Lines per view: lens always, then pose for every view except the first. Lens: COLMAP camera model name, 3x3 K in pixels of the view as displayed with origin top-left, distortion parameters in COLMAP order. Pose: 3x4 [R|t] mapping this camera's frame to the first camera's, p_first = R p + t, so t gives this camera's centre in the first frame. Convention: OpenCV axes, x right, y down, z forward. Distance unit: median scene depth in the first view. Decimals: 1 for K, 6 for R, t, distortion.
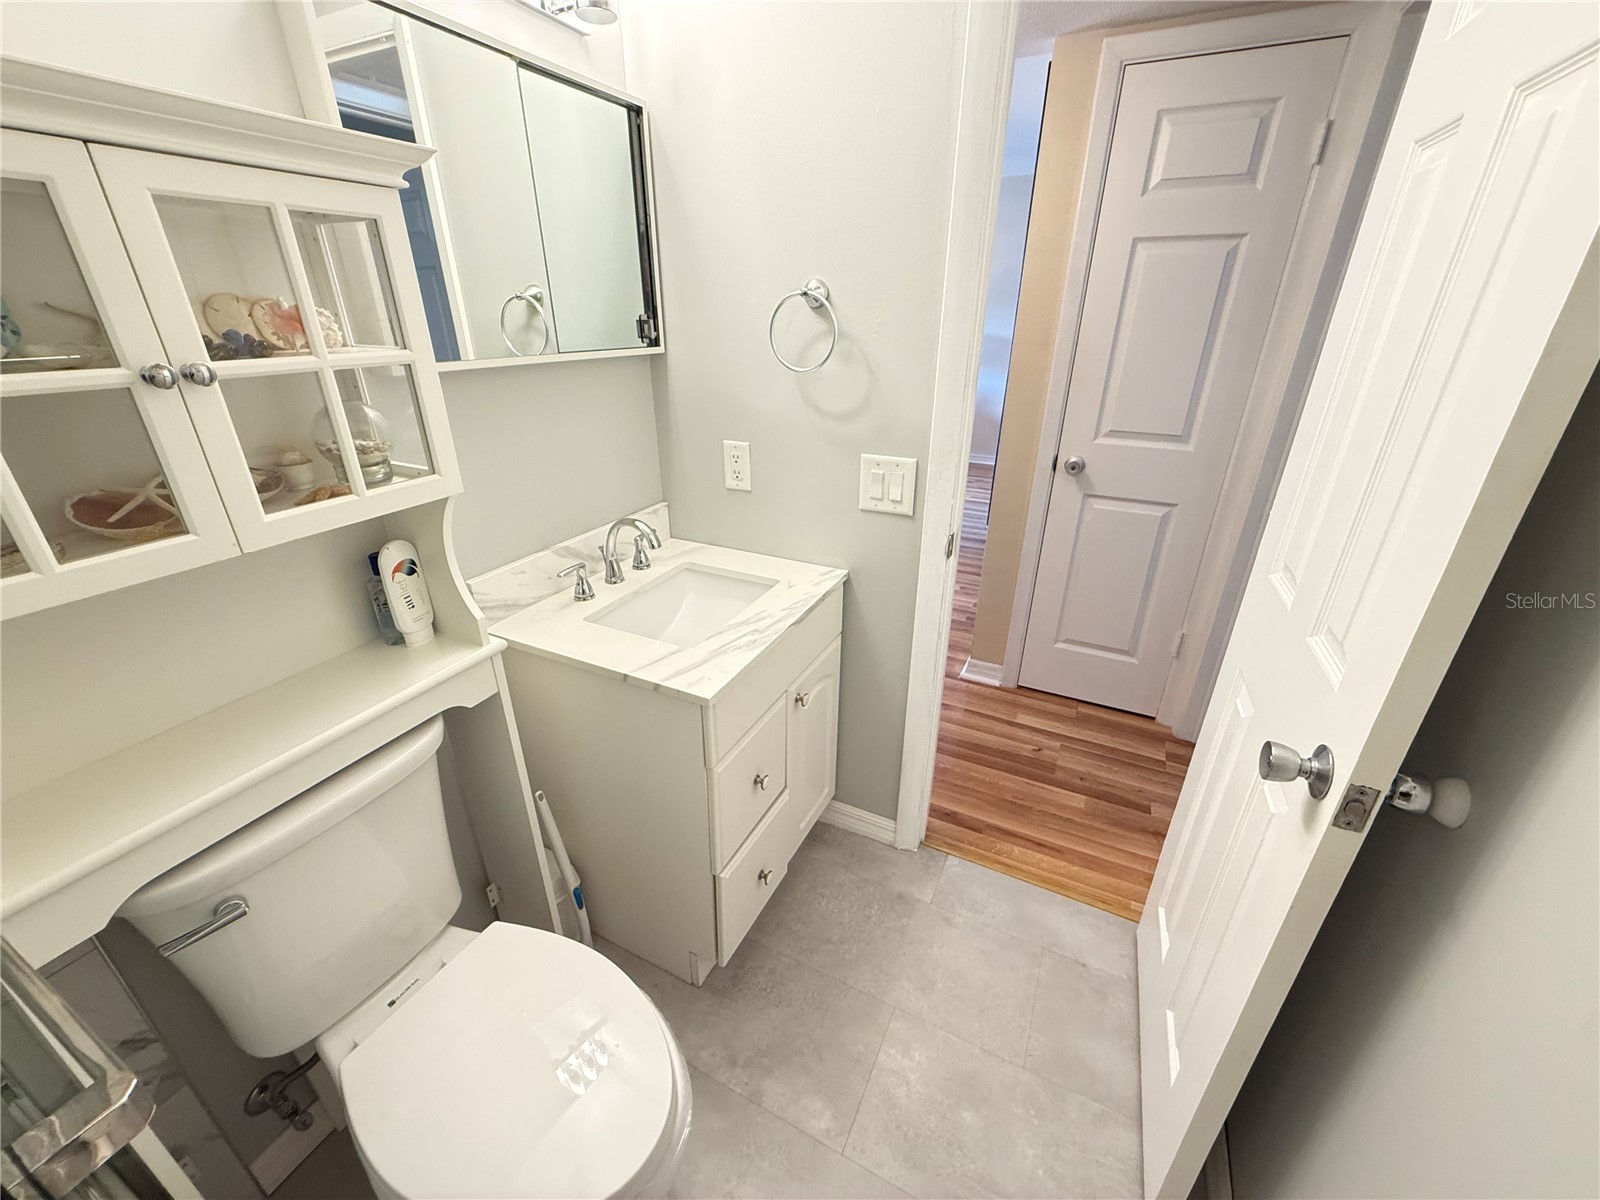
lens RADIAL K [[635.2, 0, 799.3], [0, 635.2, 594.4], [0, 0, 1]] dist [-0.000727, 0.000327]
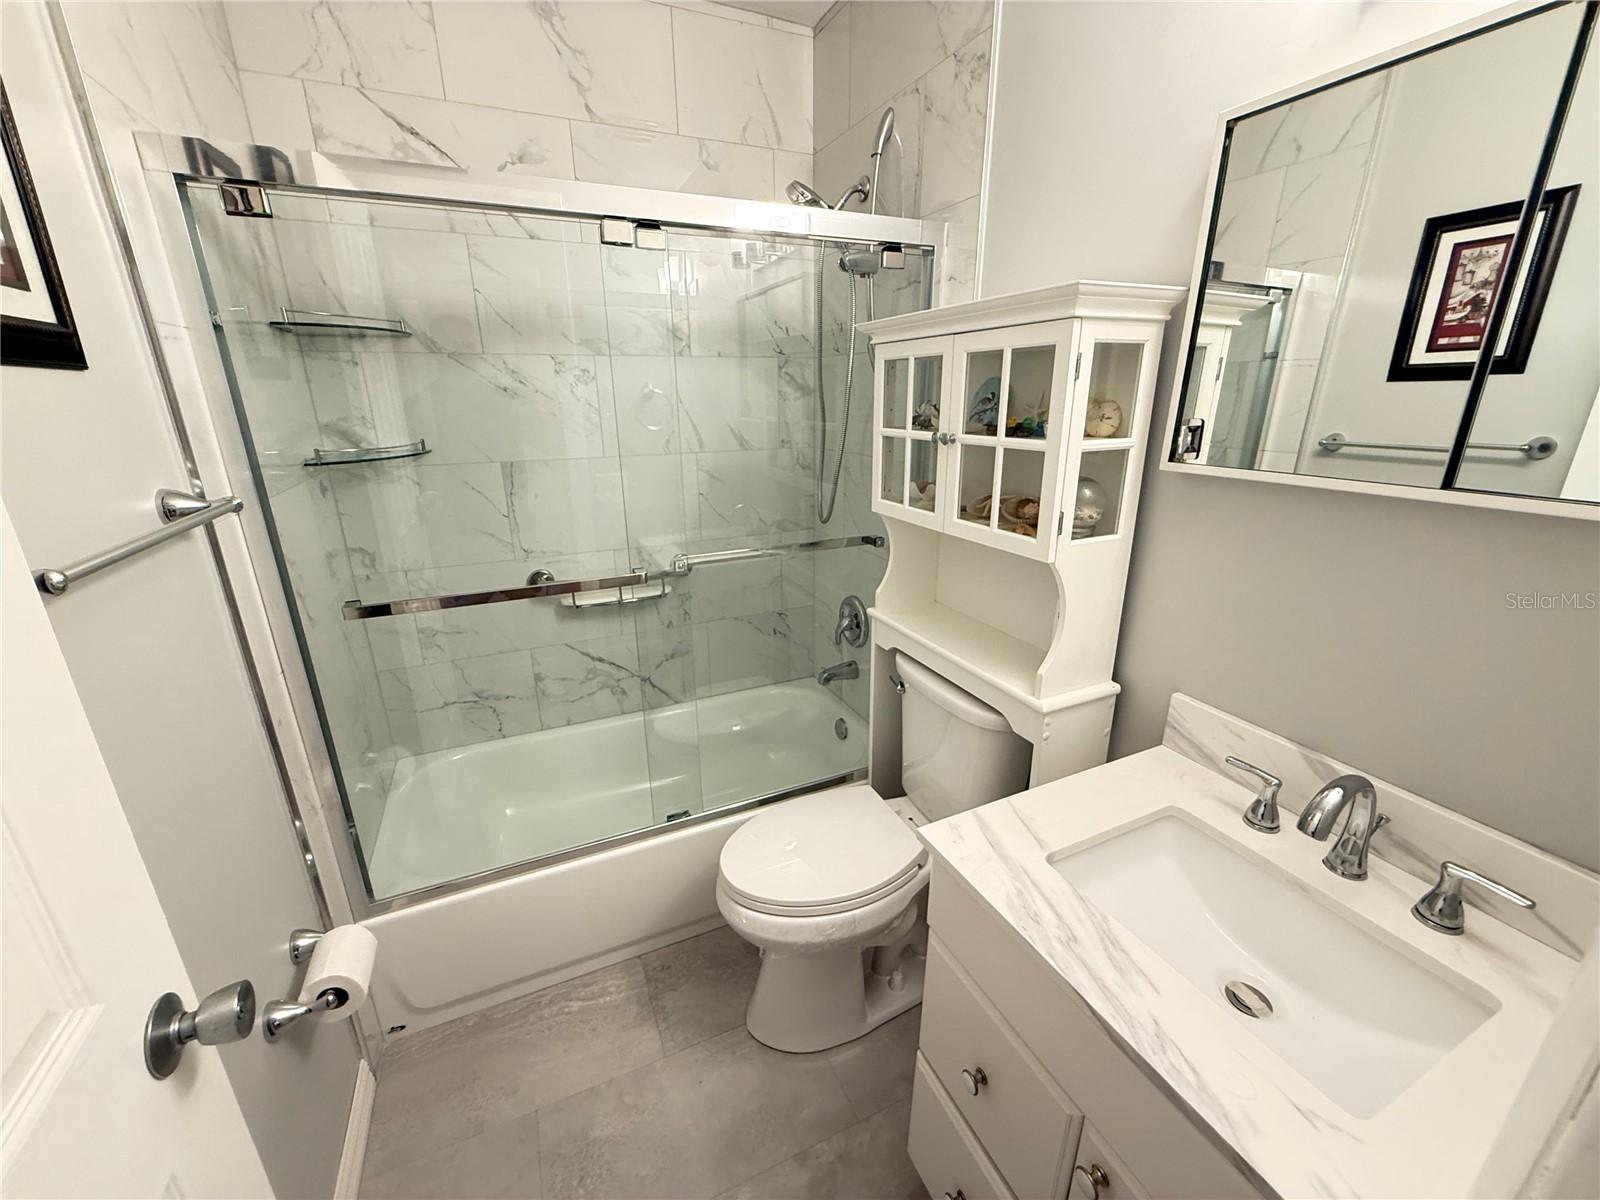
lens RADIAL K [[635.2, 0, 802.4], [0, 635.2, 601.4], [0, 0, 1]] dist [-0.000727, 0.000327]
pose [[-0.629791, 0.238238, -0.739328, 0.443811], [-0.320706, 0.787141, 0.526836, -0.413185], [0.707468, 0.568904, -0.419330, 0.882669]]
